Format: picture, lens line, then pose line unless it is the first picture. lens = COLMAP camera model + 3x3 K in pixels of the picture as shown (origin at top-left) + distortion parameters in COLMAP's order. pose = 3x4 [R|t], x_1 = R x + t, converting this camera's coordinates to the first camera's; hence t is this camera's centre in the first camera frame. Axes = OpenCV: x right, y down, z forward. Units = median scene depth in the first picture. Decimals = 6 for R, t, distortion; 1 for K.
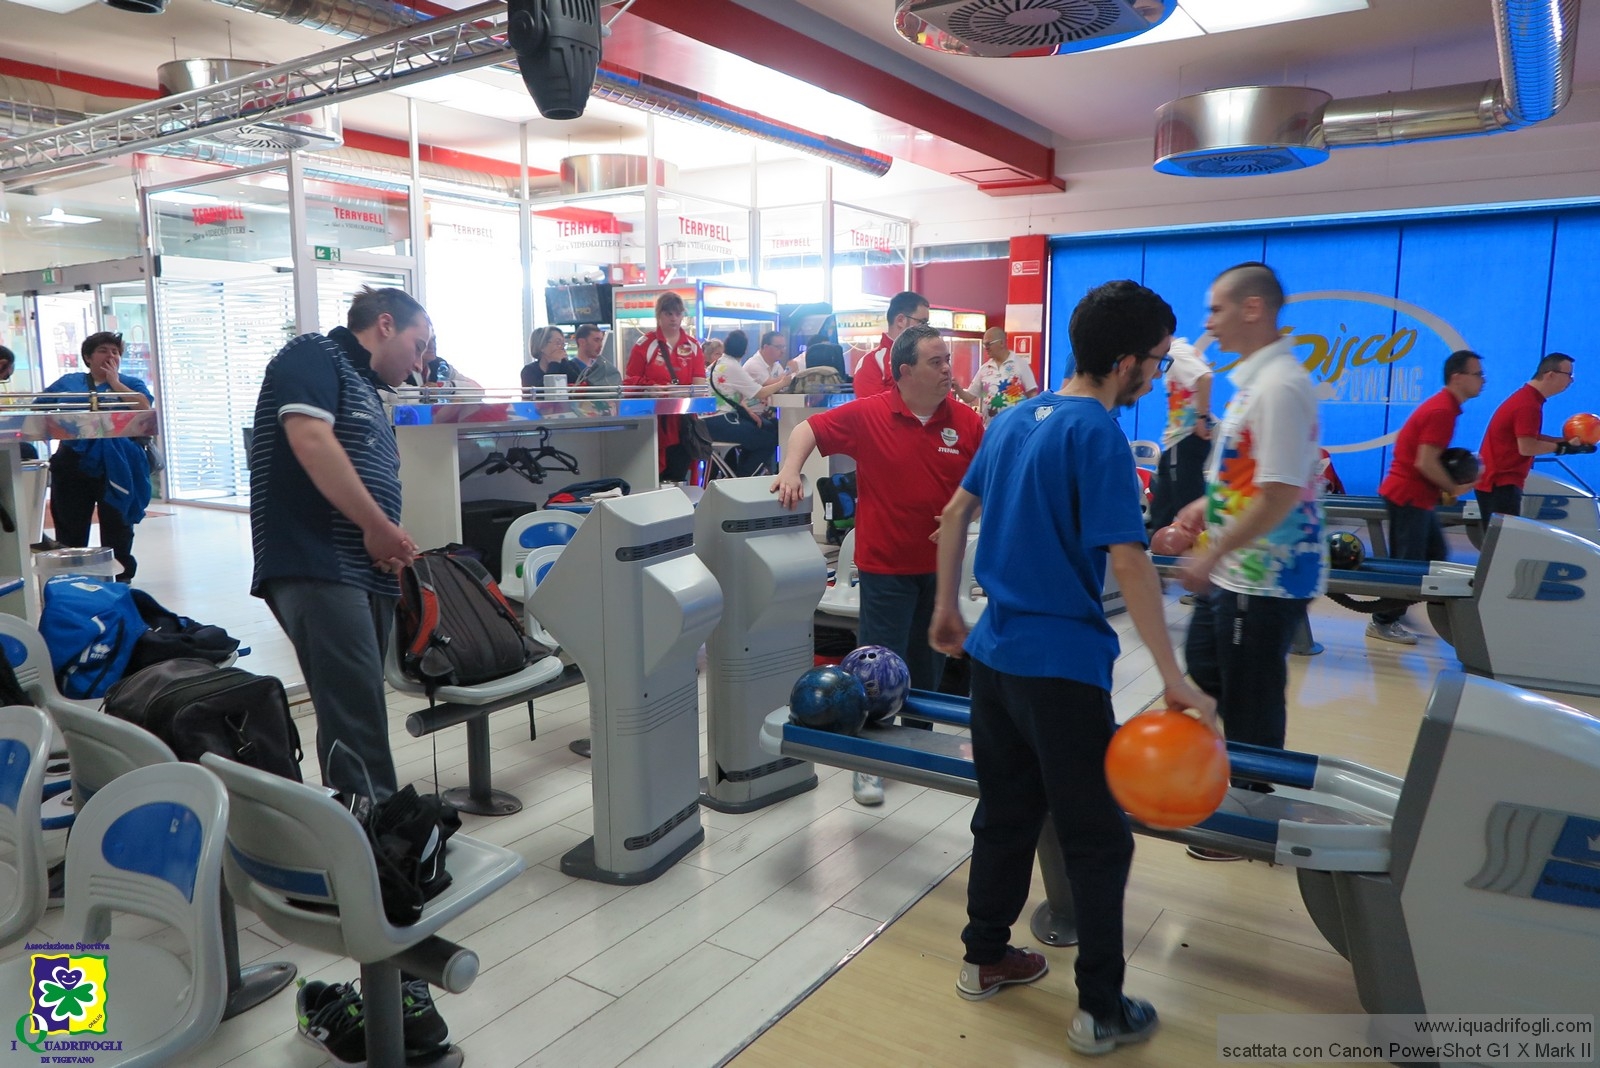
lens RADIAL K [[1092.0, 0, 810.1], [0, 1092.0, 529.7], [0, 0, 1]] dist [-0.022047, 0.000128]
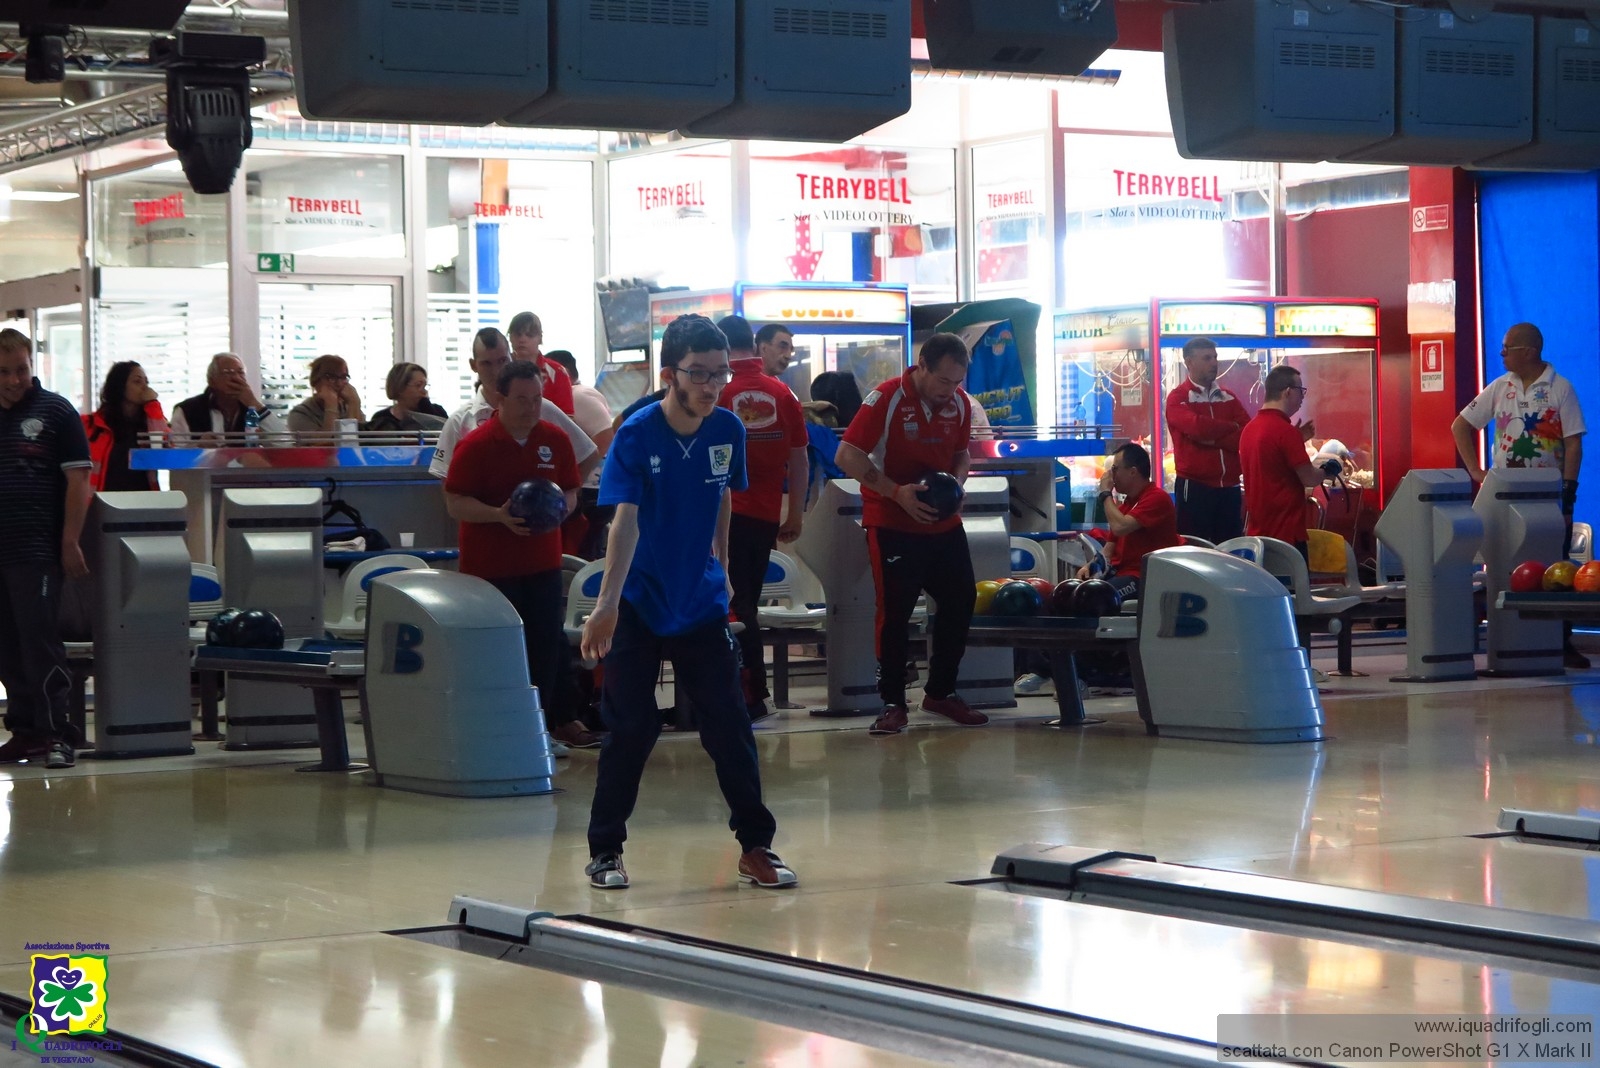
lens RADIAL K [[3587.6, 0, 790.4], [0, 3587.6, 516.8], [0, 0, 1]] dist [-0.044663, 0.000000]
pose [[0.908791, -0.012668, -0.417060, 0.744181], [-0.041588, 0.991811, -0.120750, 0.160968], [0.415174, 0.127081, 0.900822, -0.849027]]
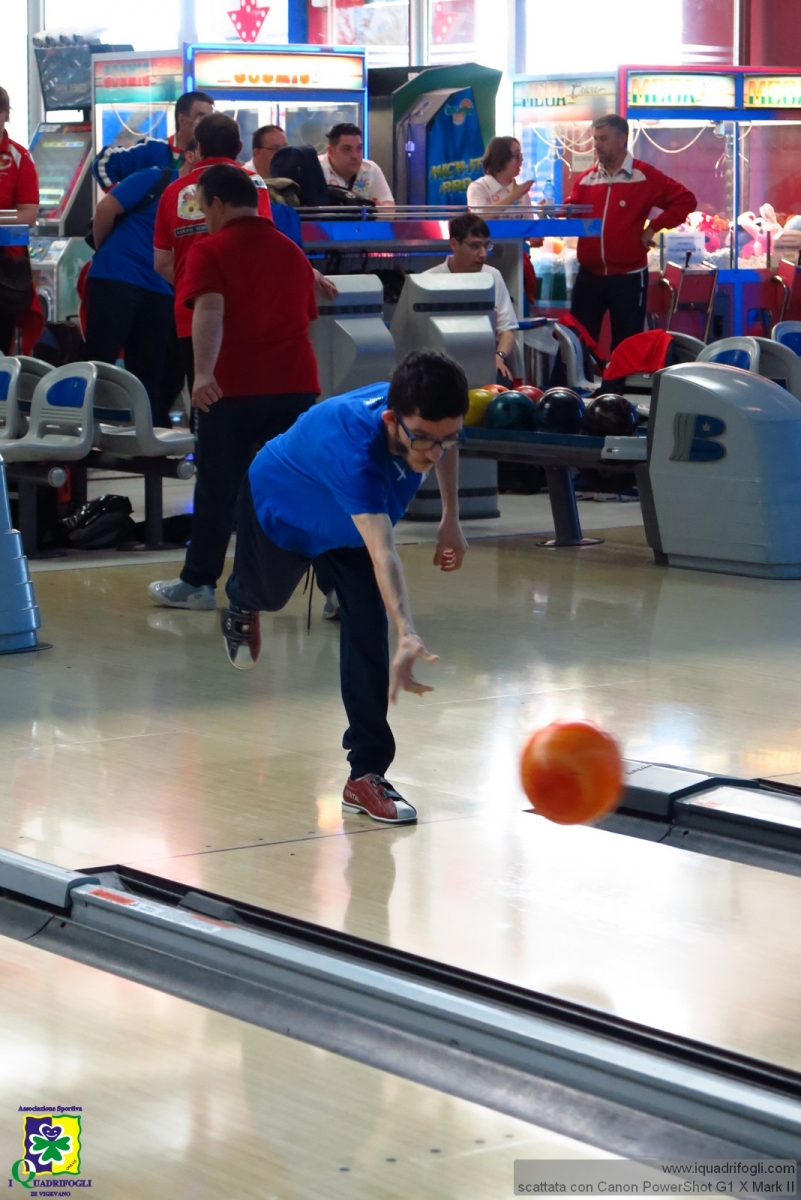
lens RADIAL K [[3517.9, 0, 400.2], [0, 3517.9, 600.4], [0, 0, 1]] dist [-0.008014, 0.000000]
pose [[0.933359, 0.036784, -0.357055, 0.667470], [-0.047483, 0.998646, -0.021242, 0.120281], [0.355791, 0.036780, 0.933842, -0.764212]]
